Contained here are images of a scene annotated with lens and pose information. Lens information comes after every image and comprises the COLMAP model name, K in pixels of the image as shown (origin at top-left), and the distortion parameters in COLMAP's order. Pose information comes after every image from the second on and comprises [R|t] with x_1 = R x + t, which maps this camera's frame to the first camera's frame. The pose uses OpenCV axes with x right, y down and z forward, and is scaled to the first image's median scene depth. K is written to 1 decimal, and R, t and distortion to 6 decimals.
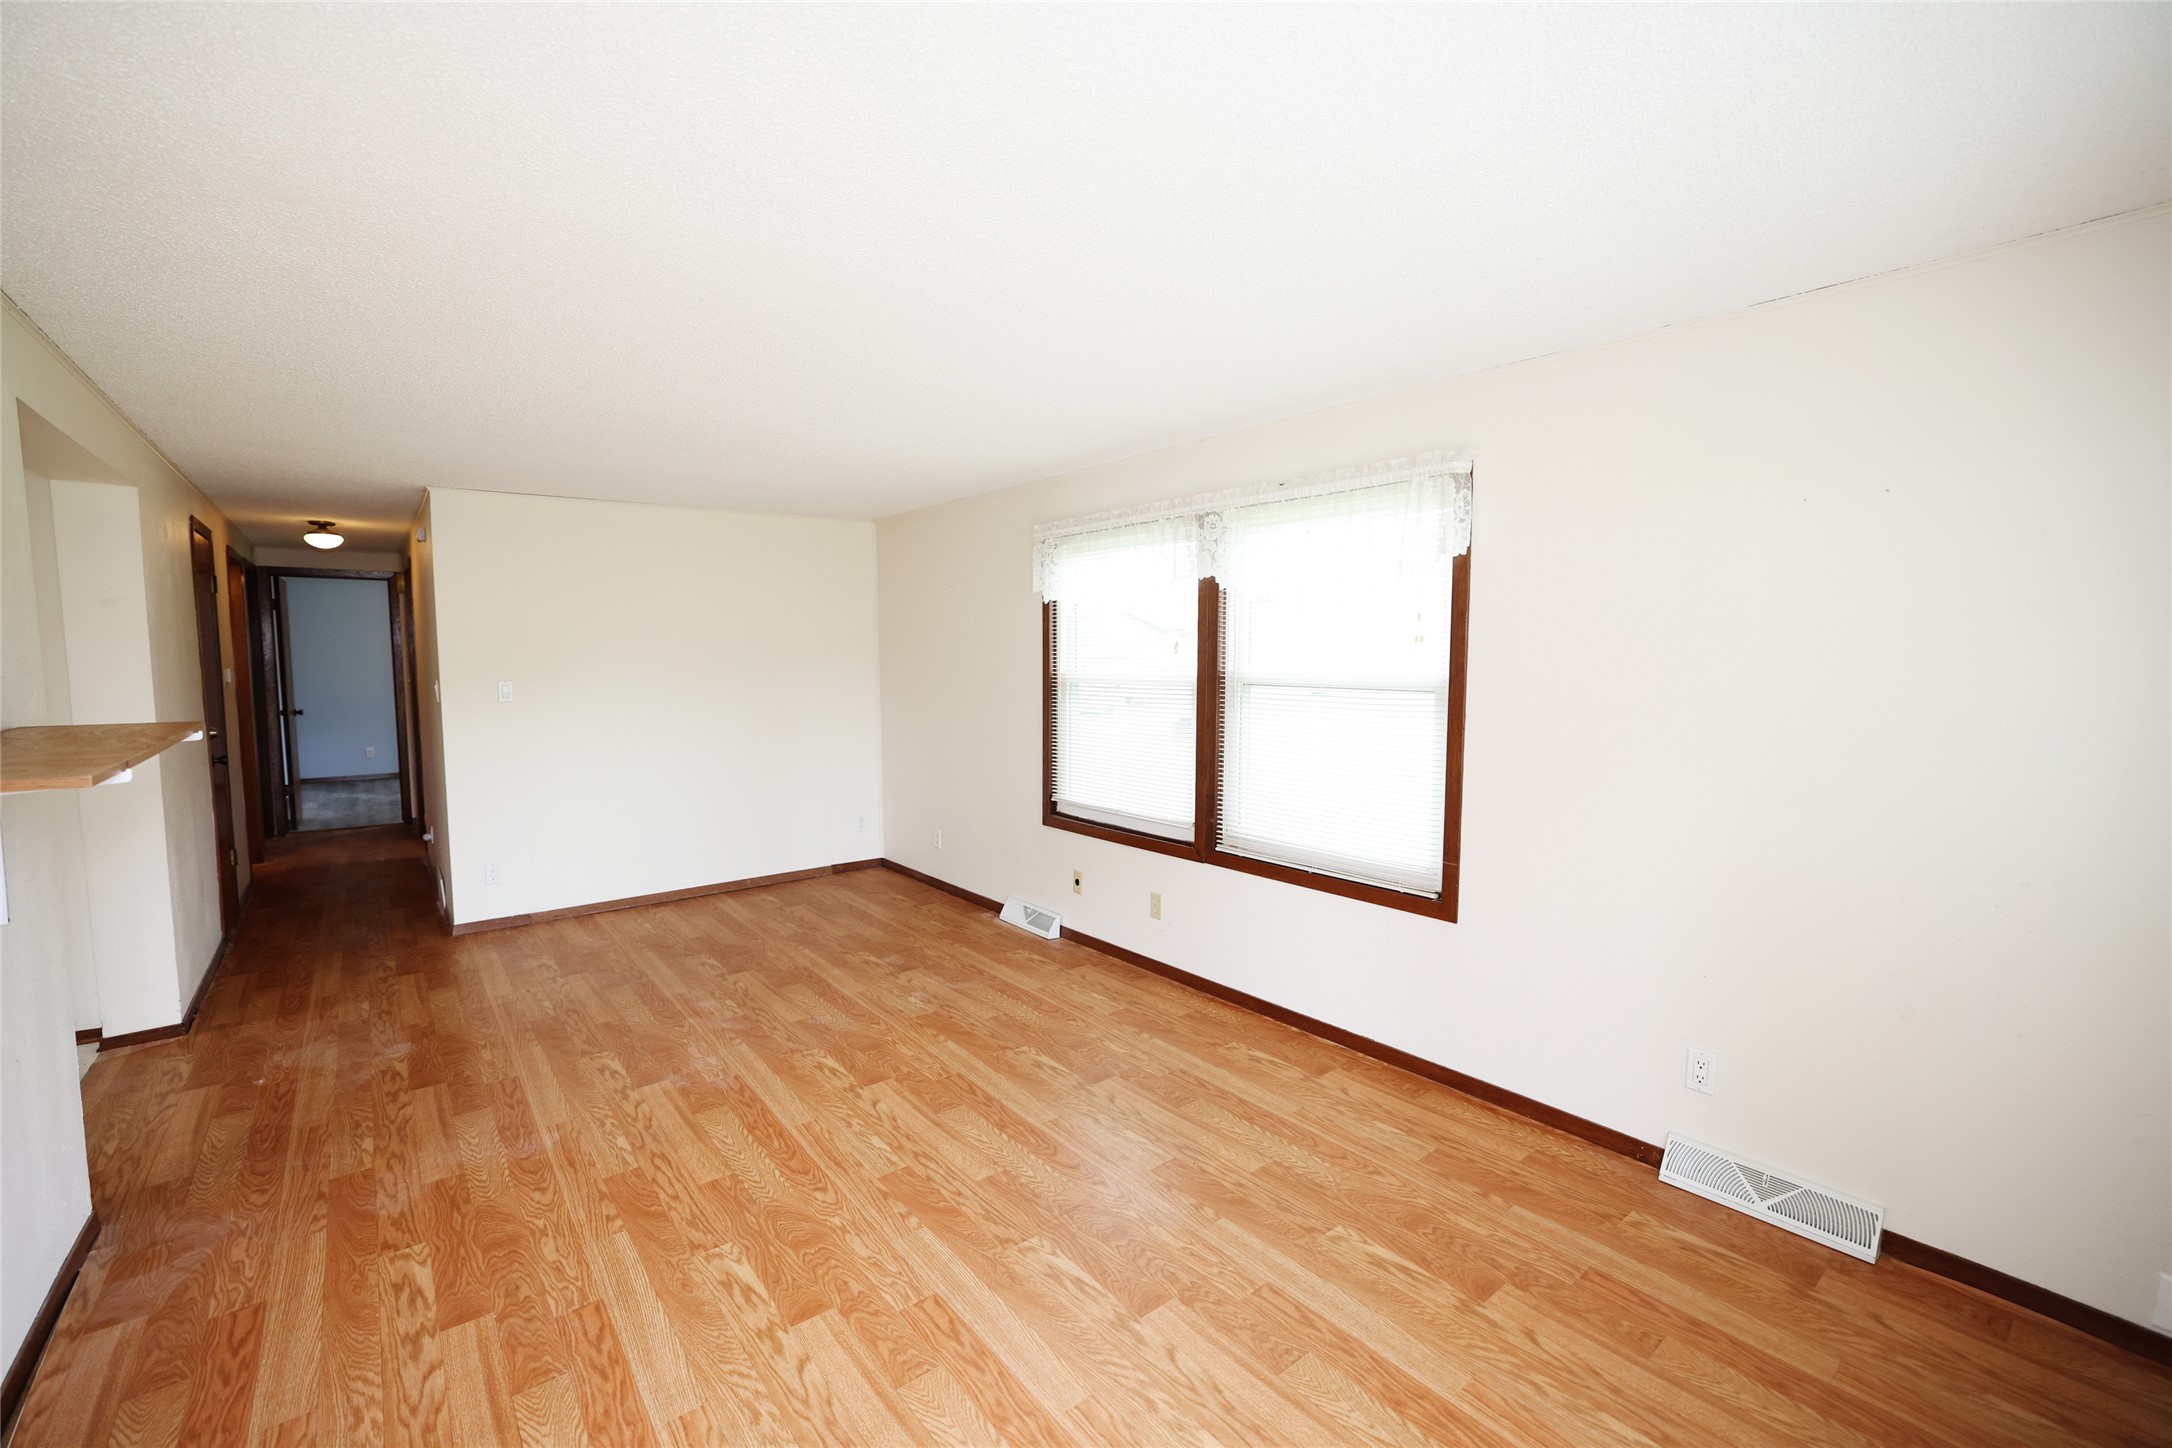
lens RADIAL K [[936.4, 0, 1082.9], [0, 936.4, 733.7], [0, 0, 1]] dist [-0.027707, 0.007269]
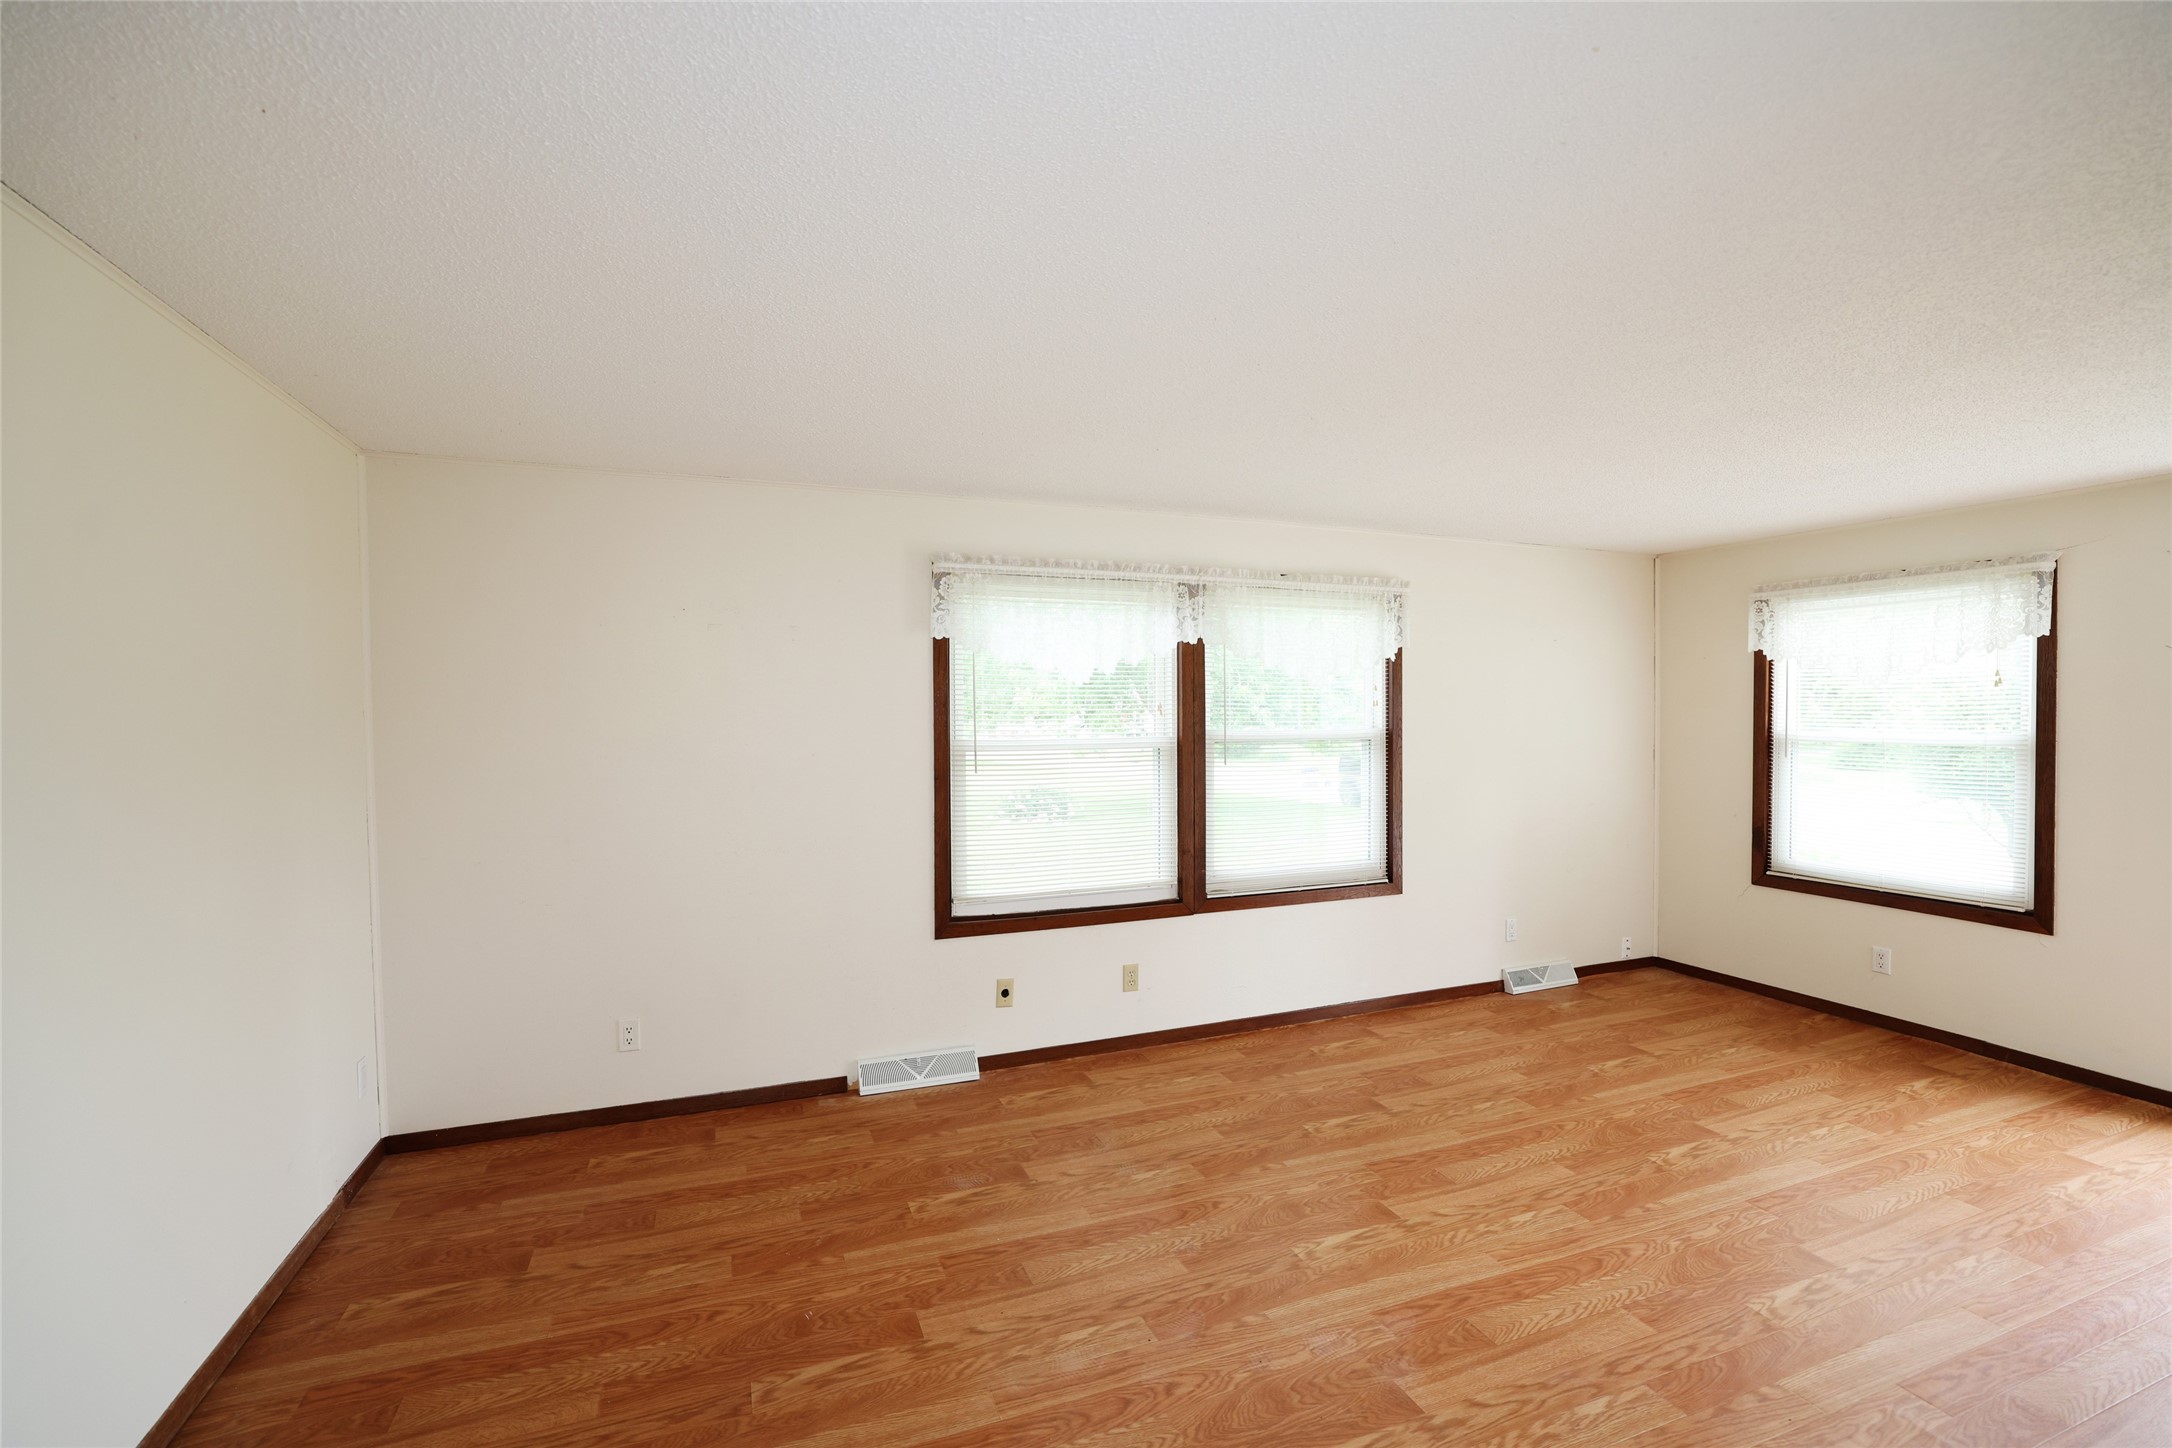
lens RADIAL K [[936.4, 0, 1067.4], [0, 936.4, 740.5], [0, 0, 1]] dist [-0.027707, 0.007269]
pose [[0.281647, -0.019536, 0.959319, -0.973091], [0.087684, 0.996133, -0.005458, -0.065795], [-0.955503, 0.085654, 0.282271, 0.882323]]
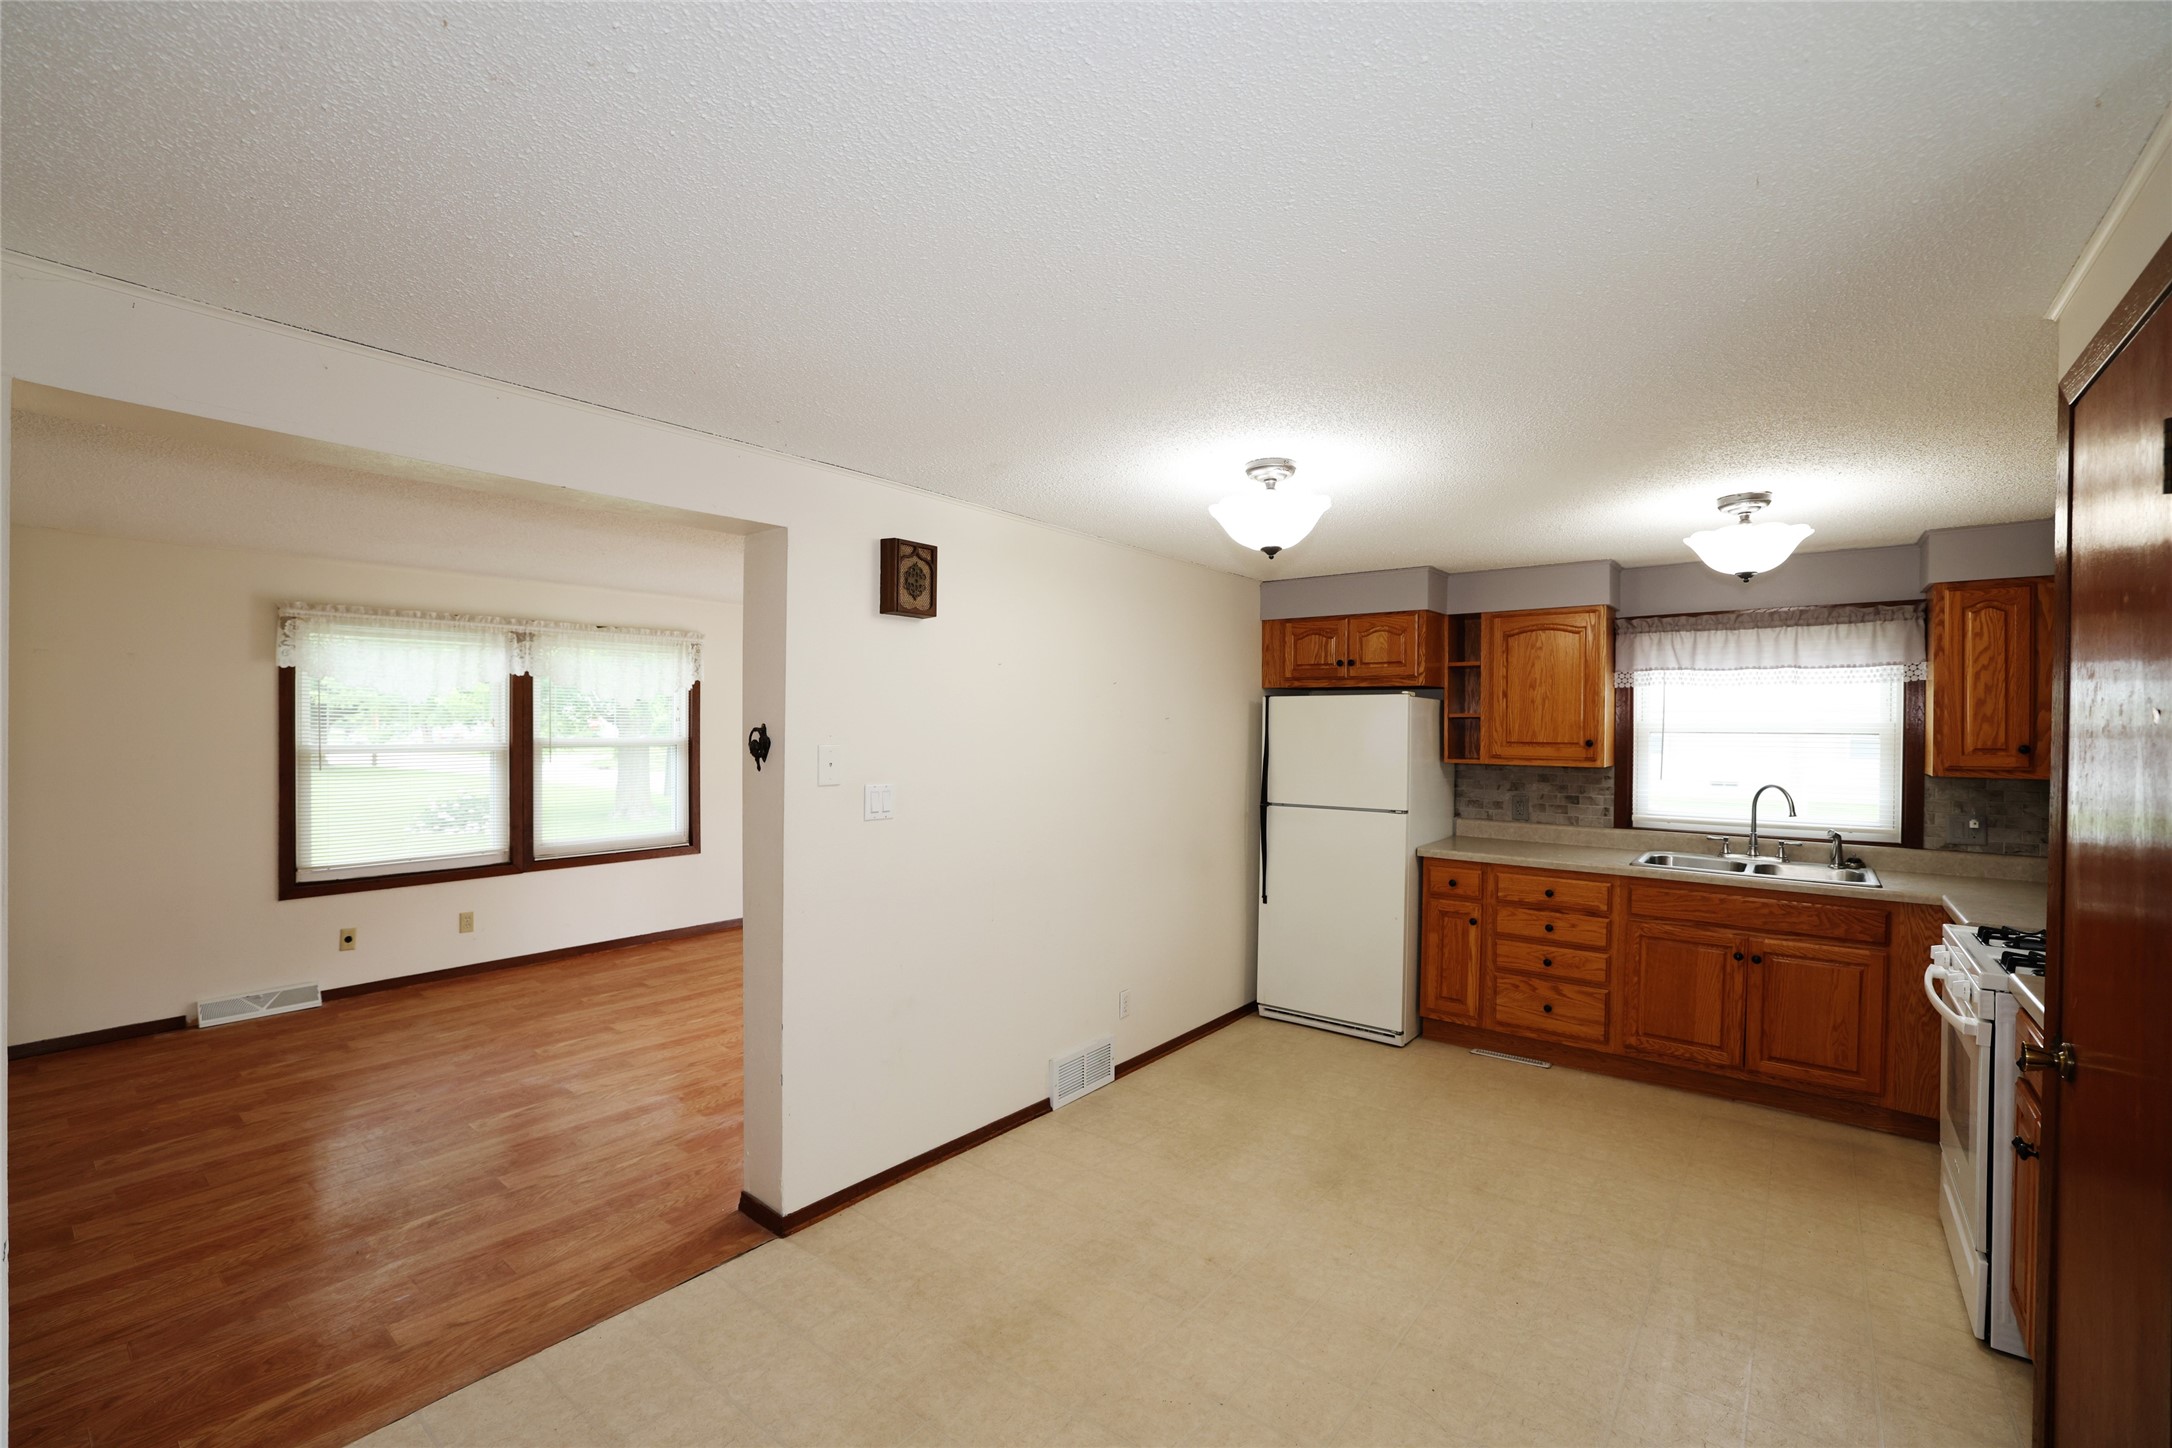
lens RADIAL K [[936.4, 0, 1072.1], [0, 936.4, 731.8], [0, 0, 1]] dist [-0.027707, 0.007269]
pose [[-0.235458, -0.005623, 0.971868, -1.540027], [0.080206, 0.996460, 0.025197, -0.047010], [-0.968569, 0.083882, -0.234174, 0.539896]]
